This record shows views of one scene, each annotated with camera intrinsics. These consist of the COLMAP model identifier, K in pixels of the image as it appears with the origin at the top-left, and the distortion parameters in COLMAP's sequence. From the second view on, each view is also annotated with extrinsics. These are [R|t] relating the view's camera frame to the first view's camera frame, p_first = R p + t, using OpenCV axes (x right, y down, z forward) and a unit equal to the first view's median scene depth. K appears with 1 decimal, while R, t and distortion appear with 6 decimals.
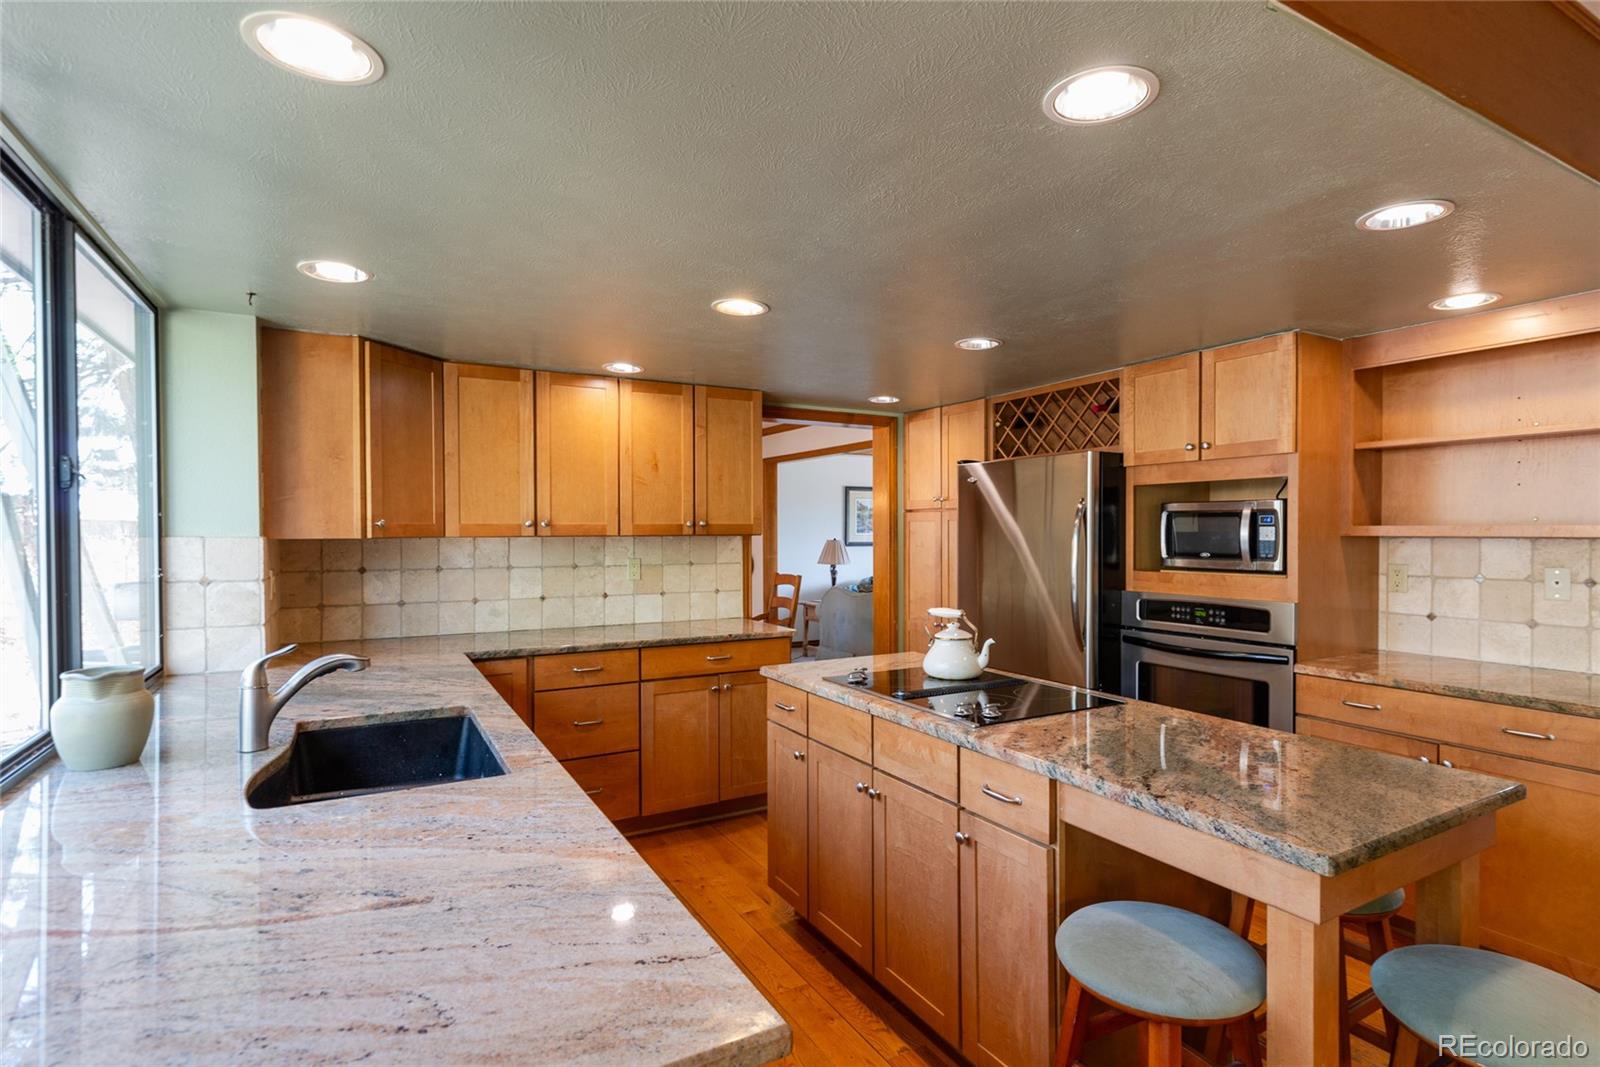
lens RADIAL K [[804.4, 0, 822.6], [0, 804.4, 527.1], [0, 0, 1]] dist [-0.001369, 0.000683]
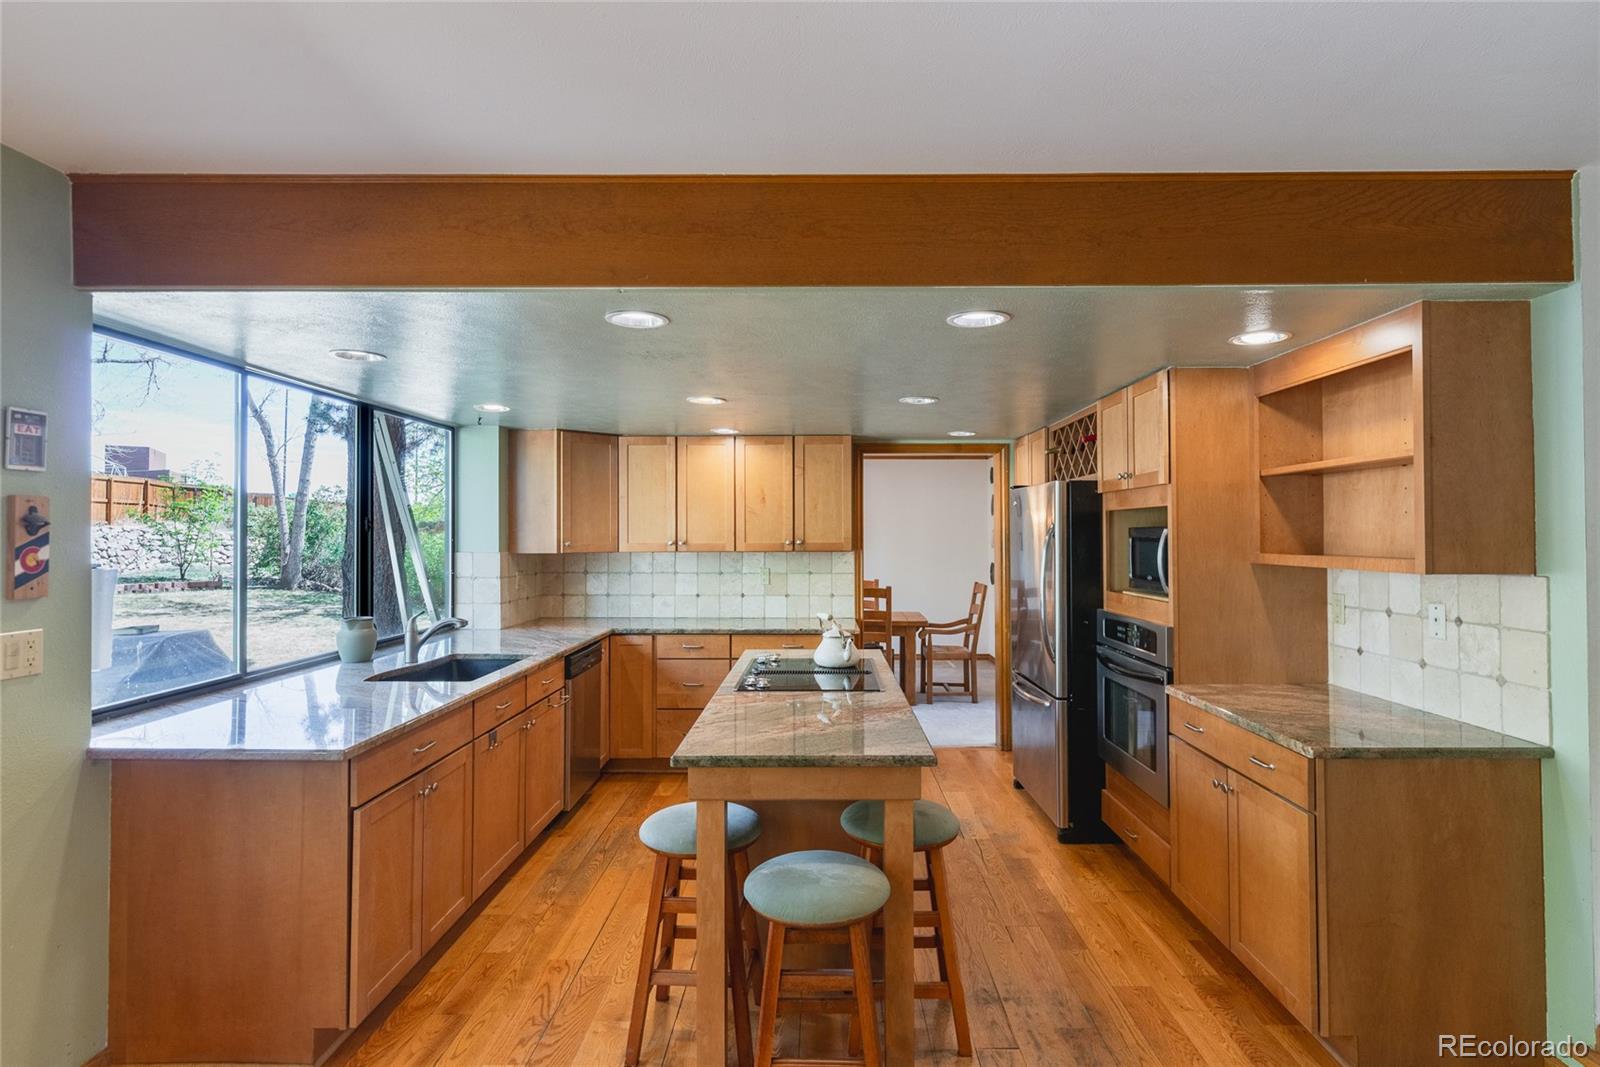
lens RADIAL K [[816.4, 0, 816.0], [0, 816.4, 514.8], [0, 0, 1]] dist [-0.000304, 0.000110]
pose [[0.860147, -0.011167, -0.509925, 0.619974], [0.002090, 0.999829, -0.018370, -0.027941], [0.510043, 0.014735, 0.860023, -0.130495]]
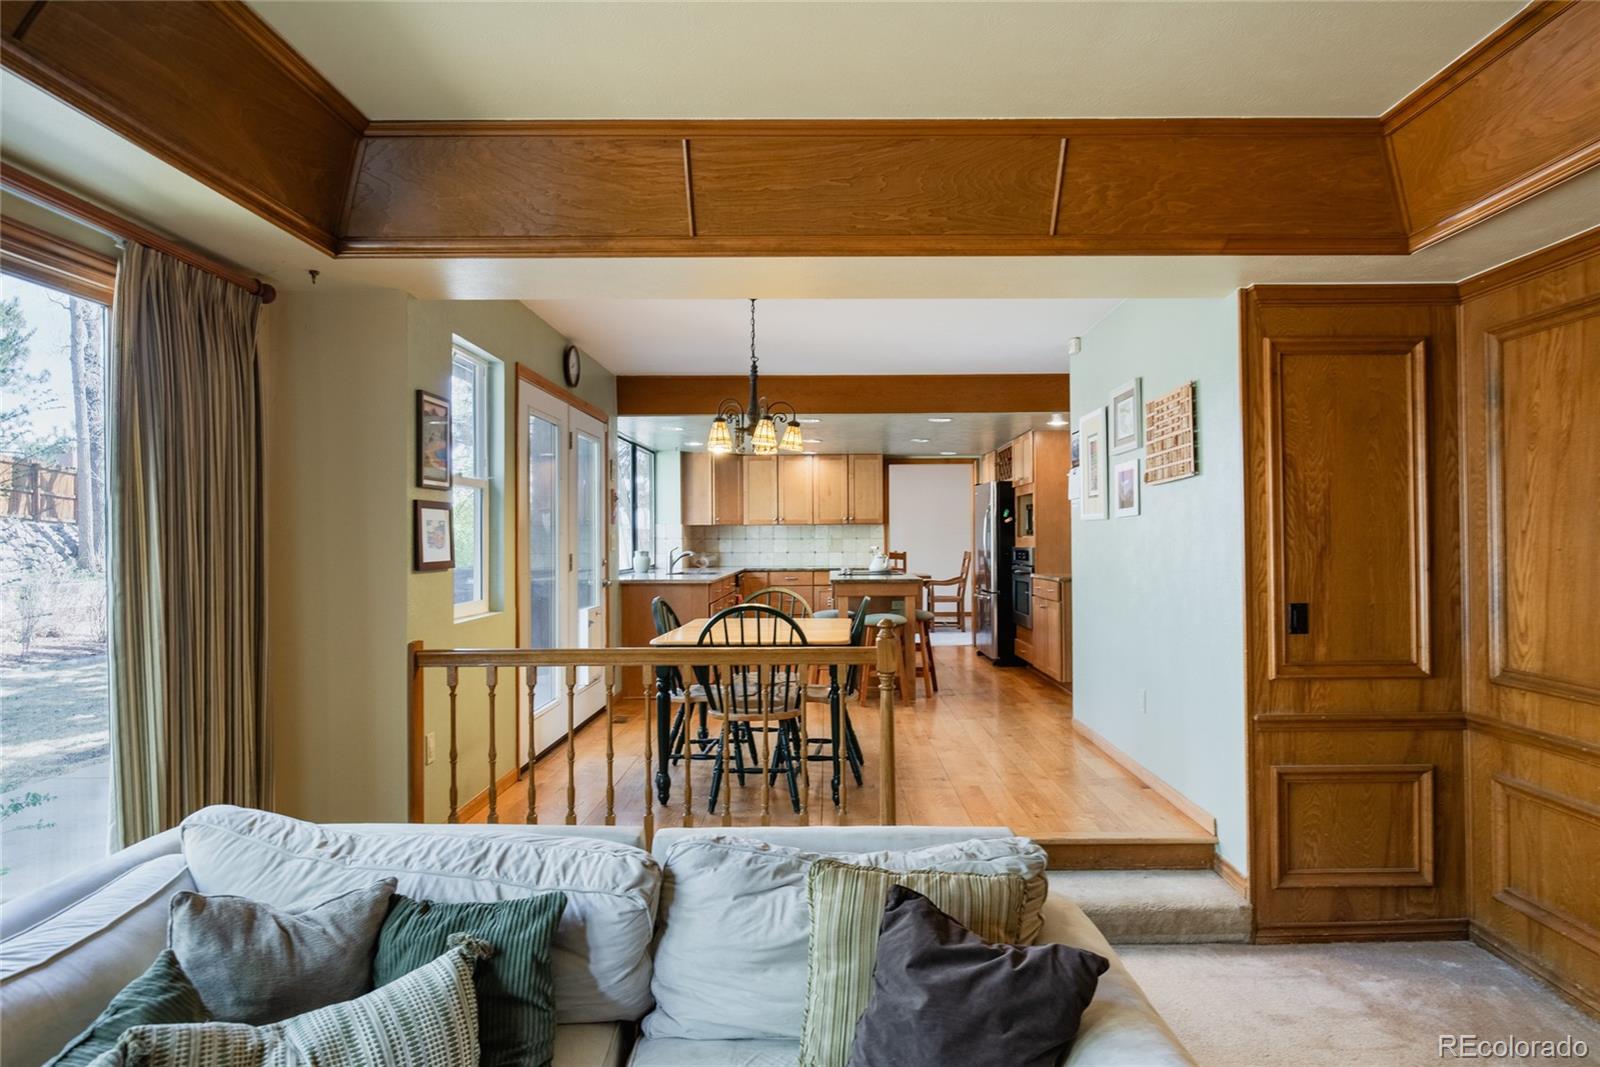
lens RADIAL K [[944.1, 0, 800.0], [0, 944.1, 533.5], [0, 0, 1]] dist [-0.000172, 0.000059]
pose [[0.848258, -0.006303, -0.529545, 1.222629], [0.006138, 0.999979, -0.002070, 0.045740], [0.529547, -0.001494, 0.848279, -1.387234]]
